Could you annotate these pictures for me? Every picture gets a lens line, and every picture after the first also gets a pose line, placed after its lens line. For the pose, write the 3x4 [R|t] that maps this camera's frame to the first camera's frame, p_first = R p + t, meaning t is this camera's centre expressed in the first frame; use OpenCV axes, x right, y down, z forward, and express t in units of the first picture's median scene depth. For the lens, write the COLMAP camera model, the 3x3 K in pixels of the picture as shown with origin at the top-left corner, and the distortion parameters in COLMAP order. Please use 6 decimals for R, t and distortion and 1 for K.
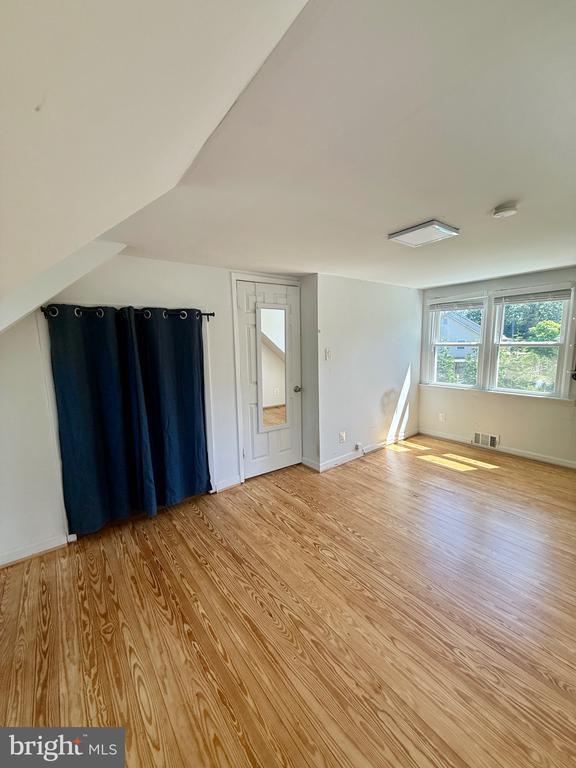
lens RADIAL K [[308.6, 0, 285.5], [0, 308.6, 381.5], [0, 0, 1]] dist [0.000009, -0.000041]
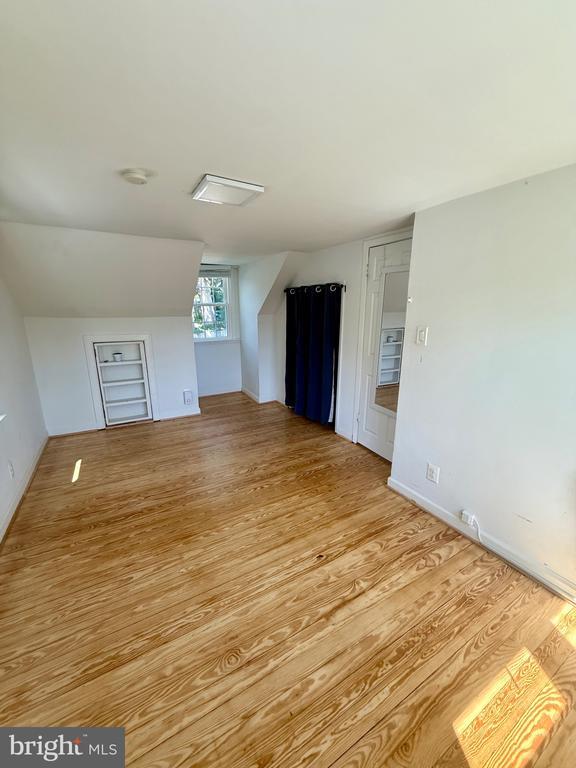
lens RADIAL K [[308.6, 0, 293.2], [0, 308.6, 387.0], [0, 0, 1]] dist [0.000009, -0.000041]
pose [[-0.127192, 0.274296, -0.953196, 1.062398], [-0.131613, 0.947837, 0.290316, -0.177766], [0.983107, 0.162379, -0.084457, 1.036529]]
